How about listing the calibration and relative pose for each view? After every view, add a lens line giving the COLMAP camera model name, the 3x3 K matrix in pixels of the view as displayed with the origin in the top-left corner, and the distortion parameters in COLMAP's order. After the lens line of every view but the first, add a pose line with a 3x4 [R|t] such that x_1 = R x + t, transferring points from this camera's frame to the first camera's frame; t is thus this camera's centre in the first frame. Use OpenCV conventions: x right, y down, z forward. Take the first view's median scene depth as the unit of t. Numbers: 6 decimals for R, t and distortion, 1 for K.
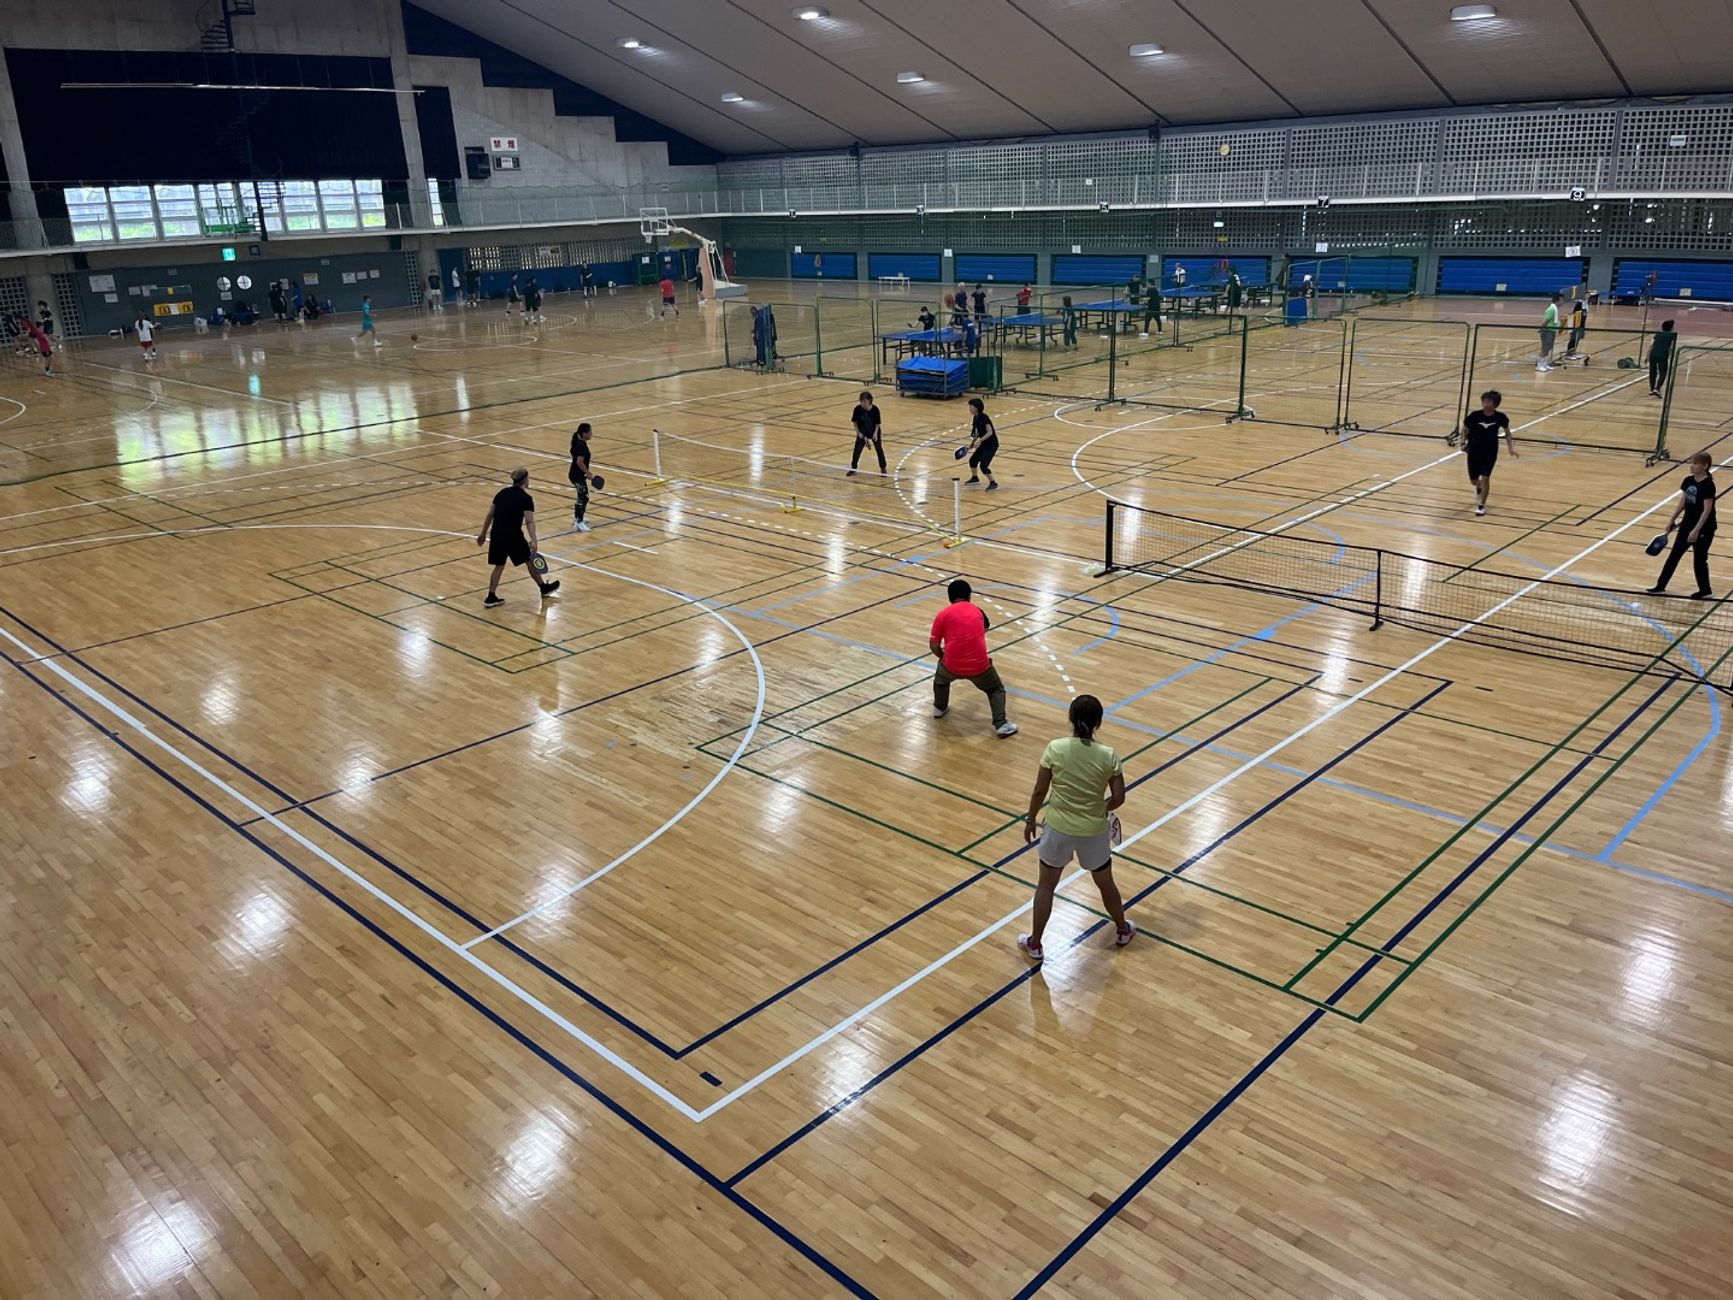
lens RADIAL K [[1329.9, 0, 866.5], [0, 1329.9, 650.0], [0, 0, 1]] dist [0.005610, -0.001526]
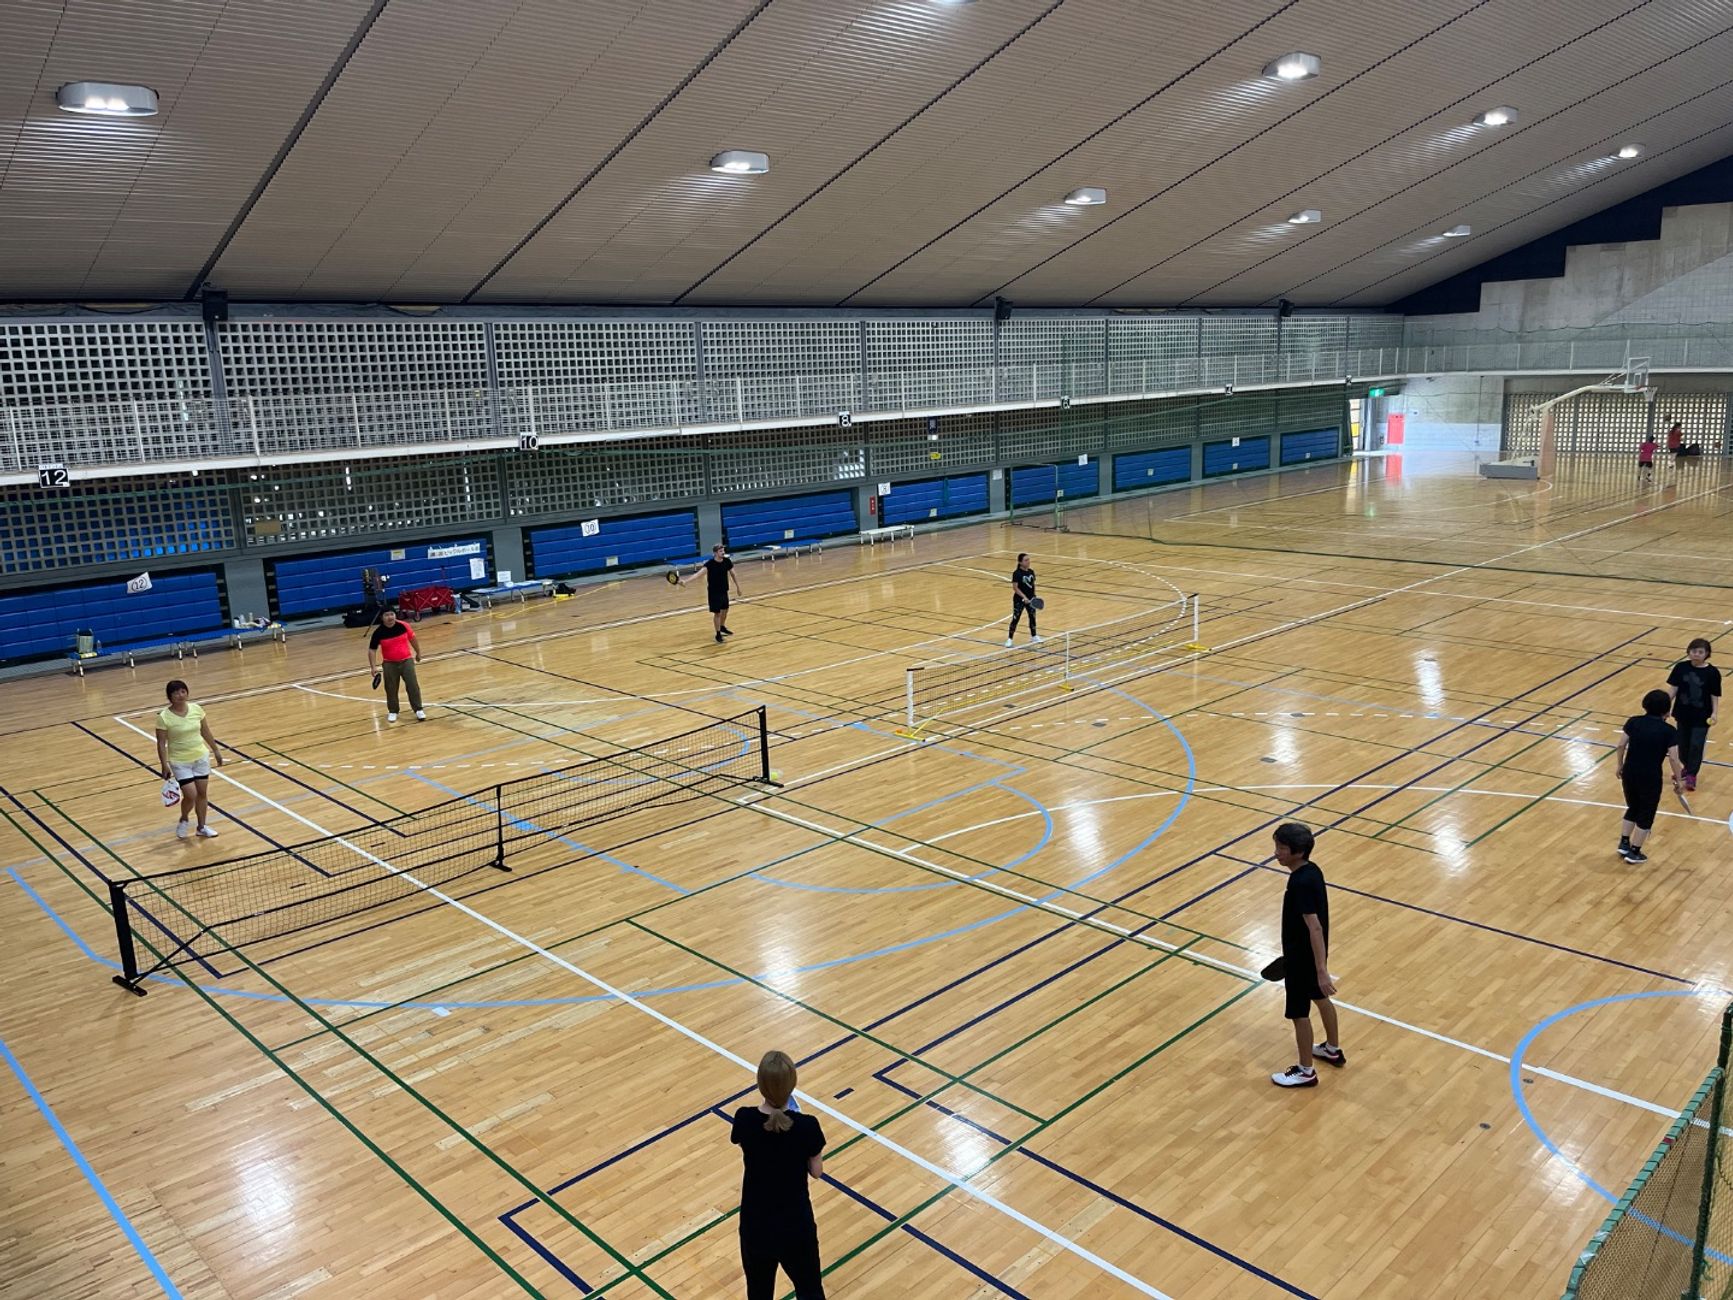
lens RADIAL K [[1329.9, 0, 866.5], [0, 1329.9, 650.0], [0, 0, 1]] dist [0.005610, -0.001526]
pose [[-0.022943, 0.252235, -0.967394, 1.283493], [-0.298384, 0.921817, 0.247427, -0.479401], [0.954170, 0.294331, 0.054114, 1.197712]]
